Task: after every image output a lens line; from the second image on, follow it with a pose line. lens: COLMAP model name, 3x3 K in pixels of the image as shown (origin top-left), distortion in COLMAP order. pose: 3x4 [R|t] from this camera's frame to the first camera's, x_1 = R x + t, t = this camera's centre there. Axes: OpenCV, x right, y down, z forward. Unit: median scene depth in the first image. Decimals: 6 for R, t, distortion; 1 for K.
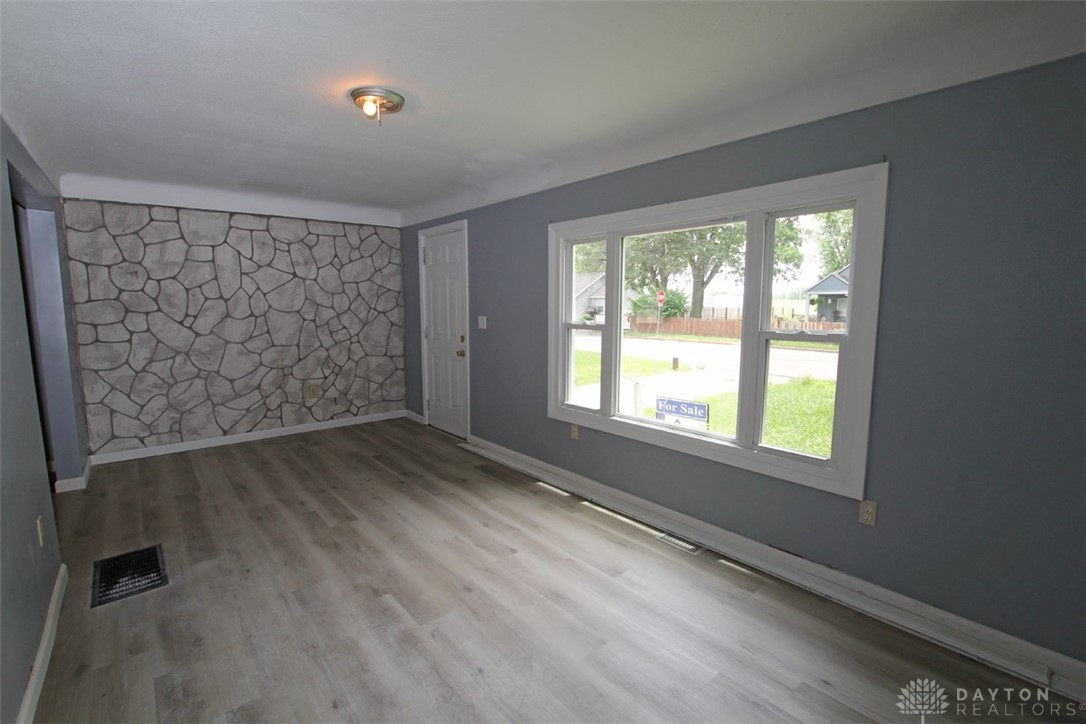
lens RADIAL K [[513.4, 0, 547.5], [0, 513.4, 371.5], [0, 0, 1]] dist [-0.039559, 0.012142]
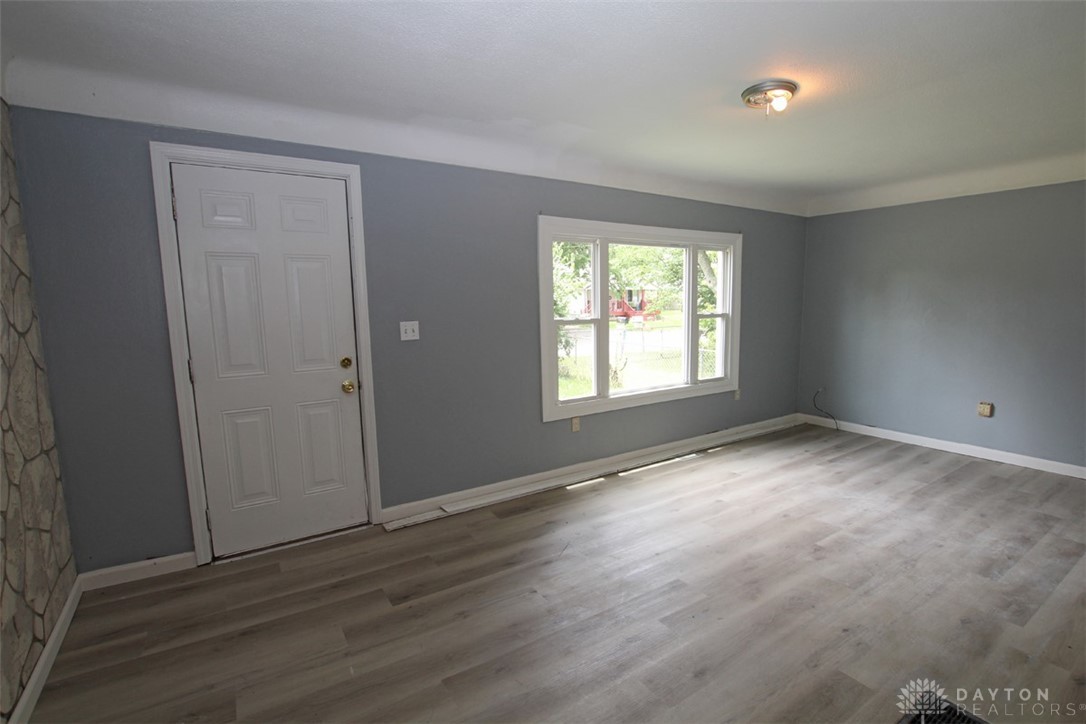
lens RADIAL K [[513.4, 0, 547.5], [0, 513.4, 371.5], [0, 0, 1]] dist [-0.039559, 0.012142]
pose [[0.105549, -0.141807, 0.984251, -1.279755], [0.141721, 0.981822, 0.126259, -0.168159], [-0.984264, 0.126162, 0.123727, 1.223414]]
